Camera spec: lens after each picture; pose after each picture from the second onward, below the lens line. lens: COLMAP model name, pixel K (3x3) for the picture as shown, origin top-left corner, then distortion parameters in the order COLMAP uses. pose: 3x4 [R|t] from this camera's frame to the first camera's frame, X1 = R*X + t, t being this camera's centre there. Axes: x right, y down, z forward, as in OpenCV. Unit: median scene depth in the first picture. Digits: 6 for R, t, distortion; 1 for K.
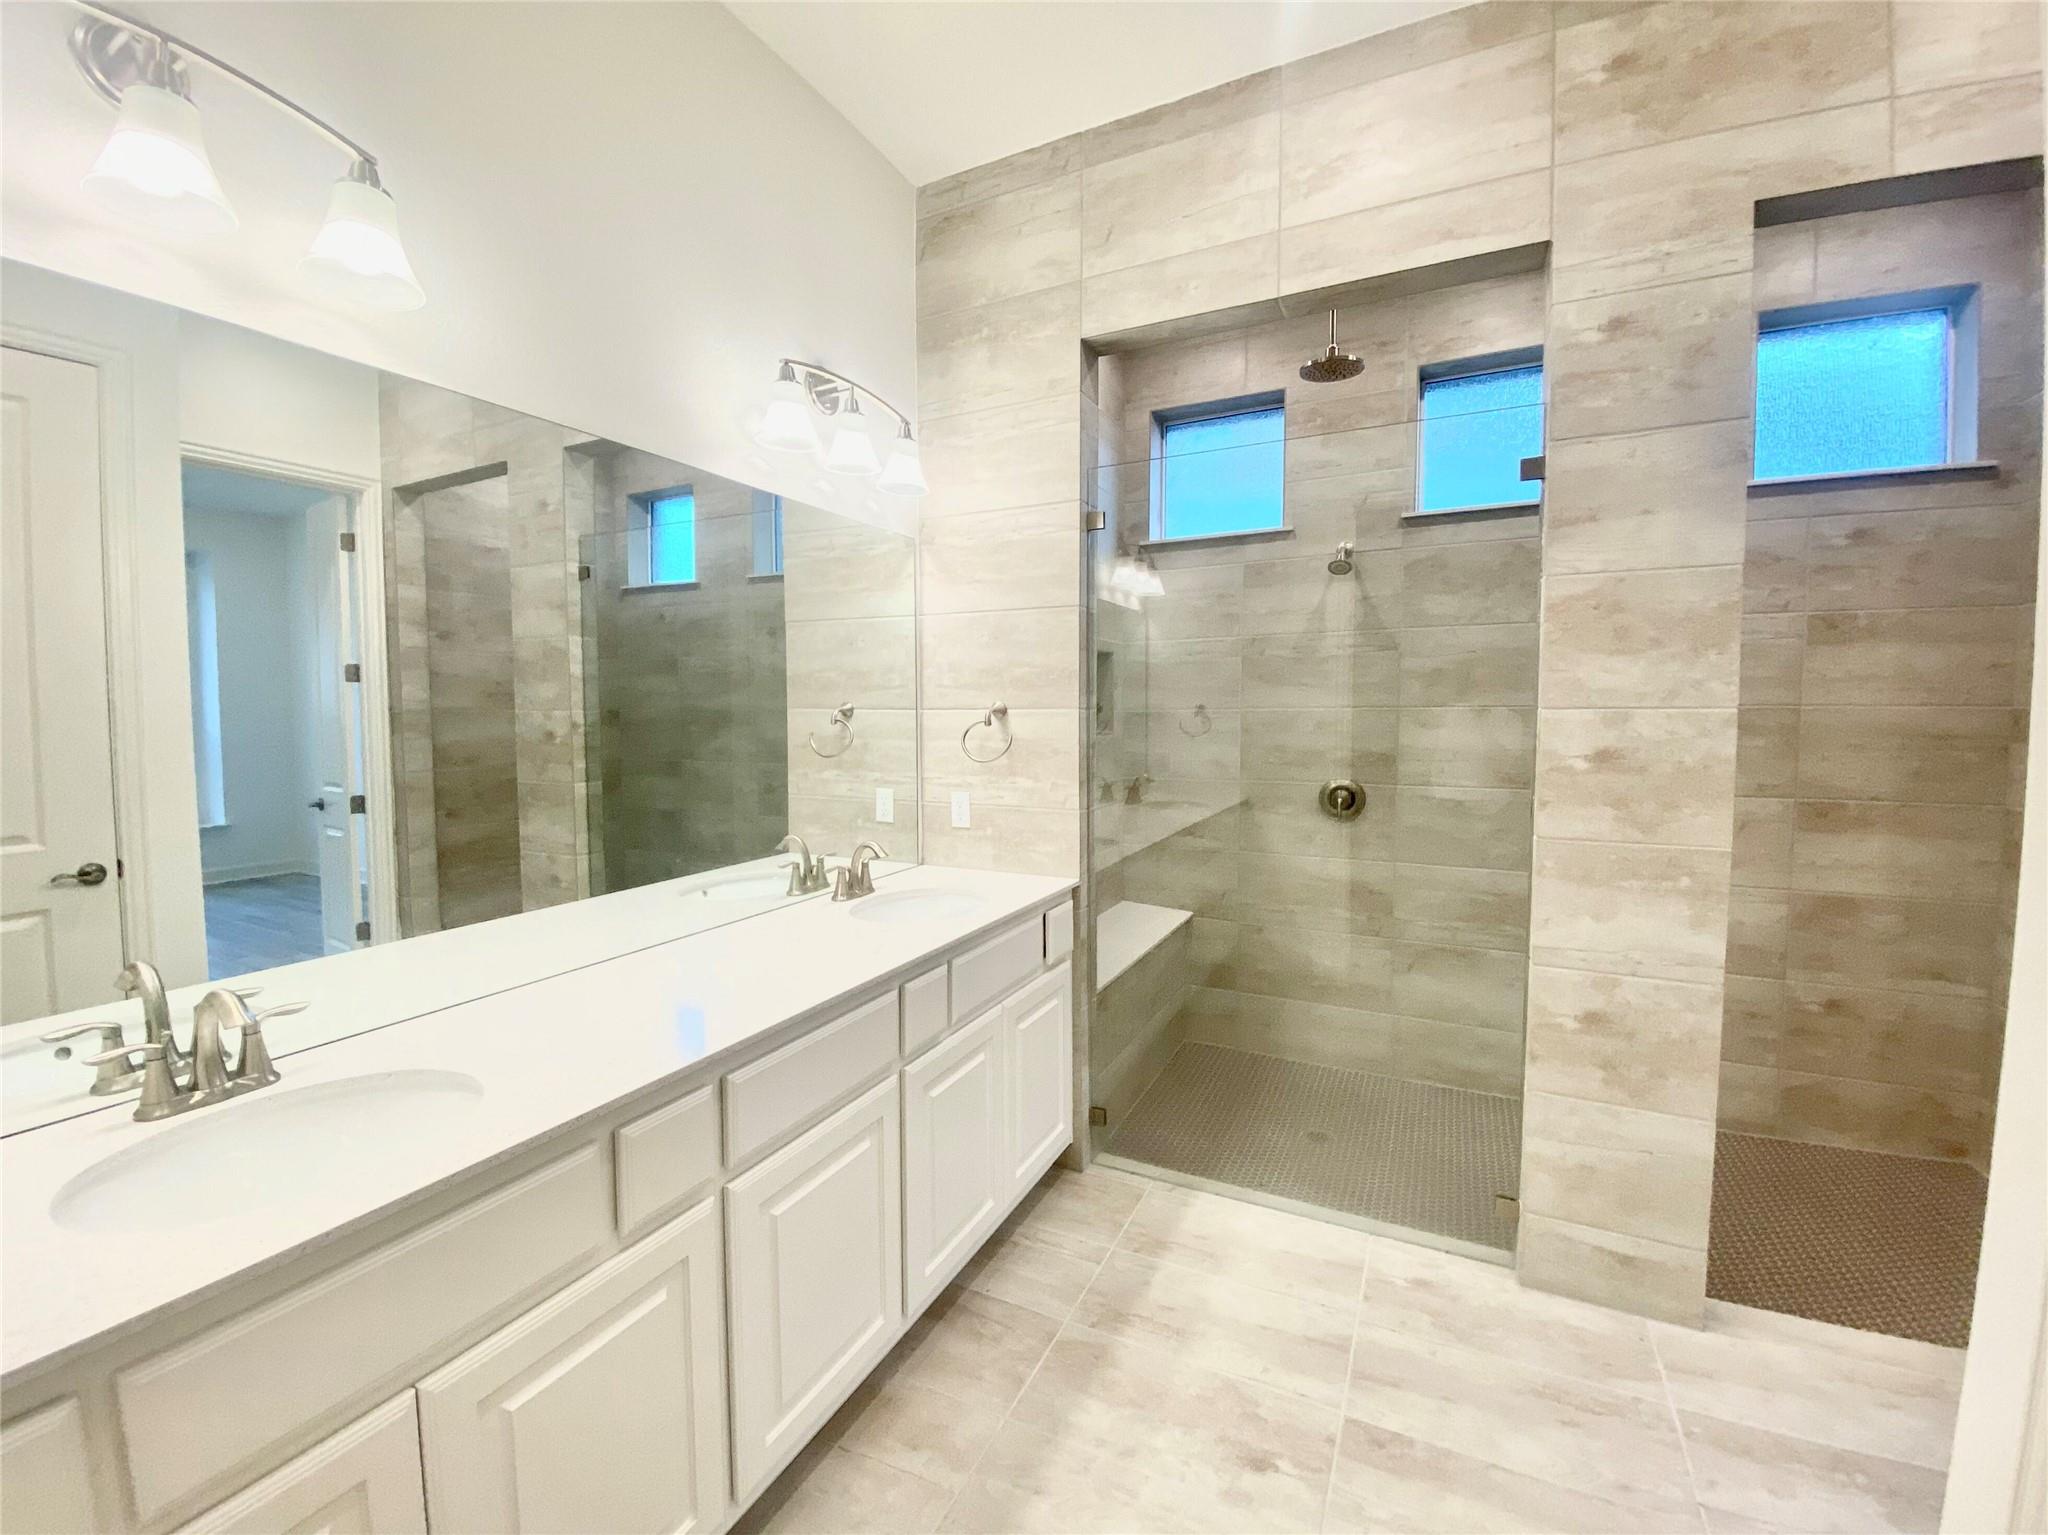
lens RADIAL K [[853.7, 0, 1026.1], [0, 853.7, 758.8], [0, 0, 1]] dist [0.027024, -0.024690]
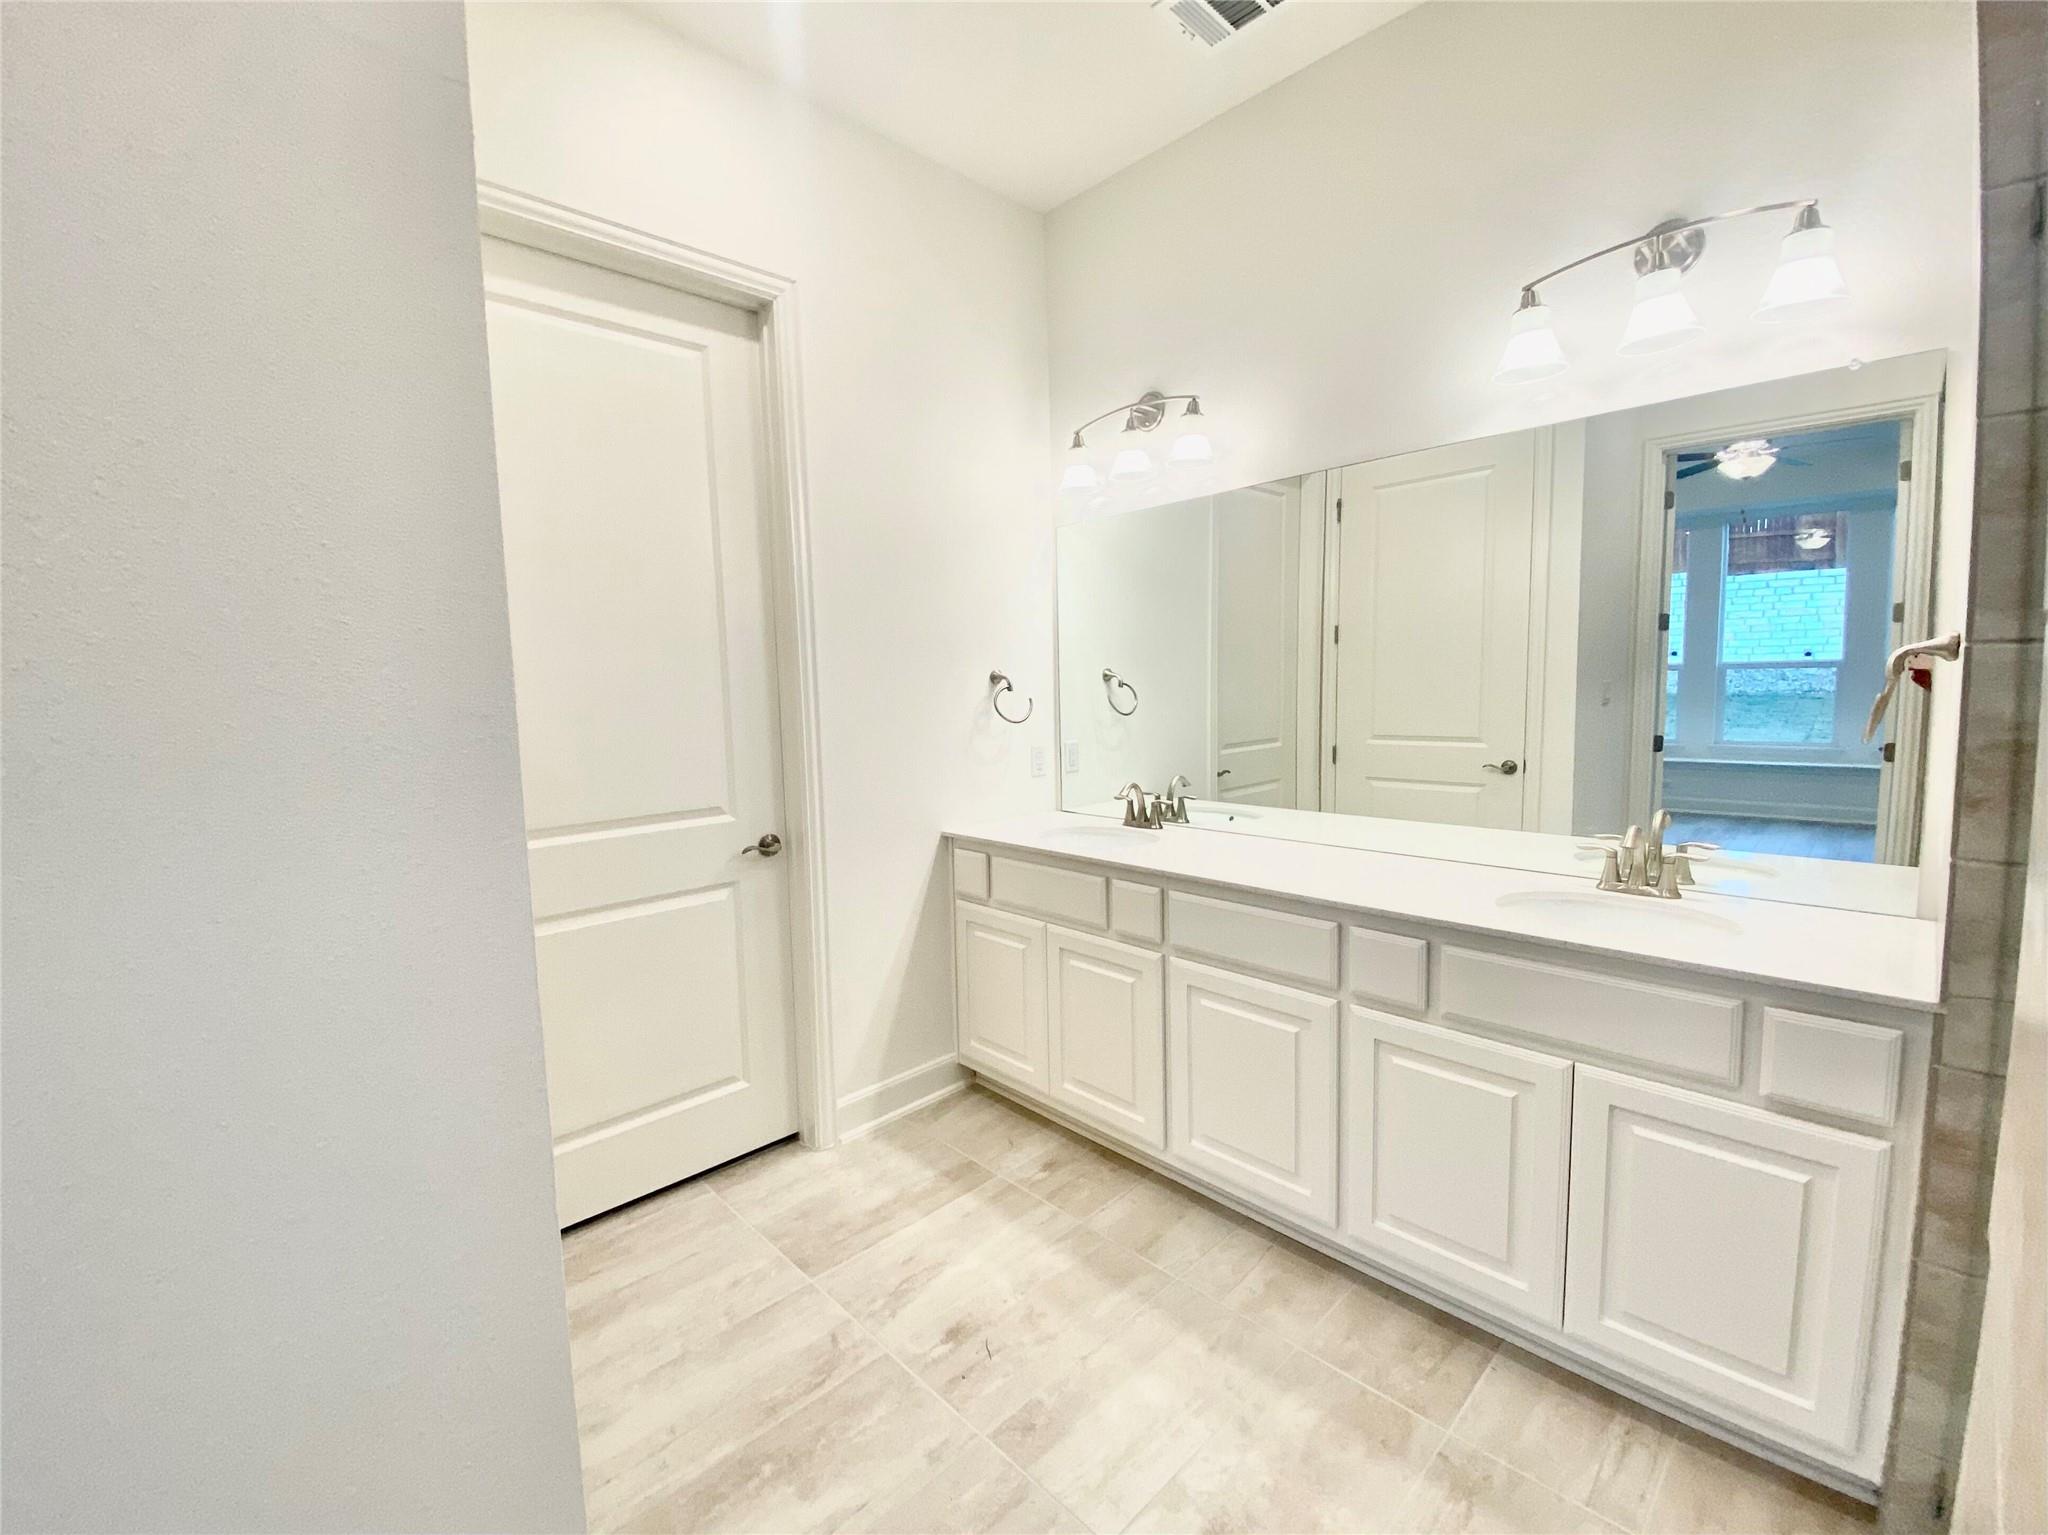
lens RADIAL K [[853.7, 0, 1026.1], [0, 853.7, 758.8], [0, 0, 1]] dist [0.027024, -0.024690]
pose [[-0.319280, 0.098775, -0.942499, 0.925953], [-0.033680, 0.992742, 0.115450, -0.044519], [0.947062, 0.068604, -0.313636, 0.905667]]
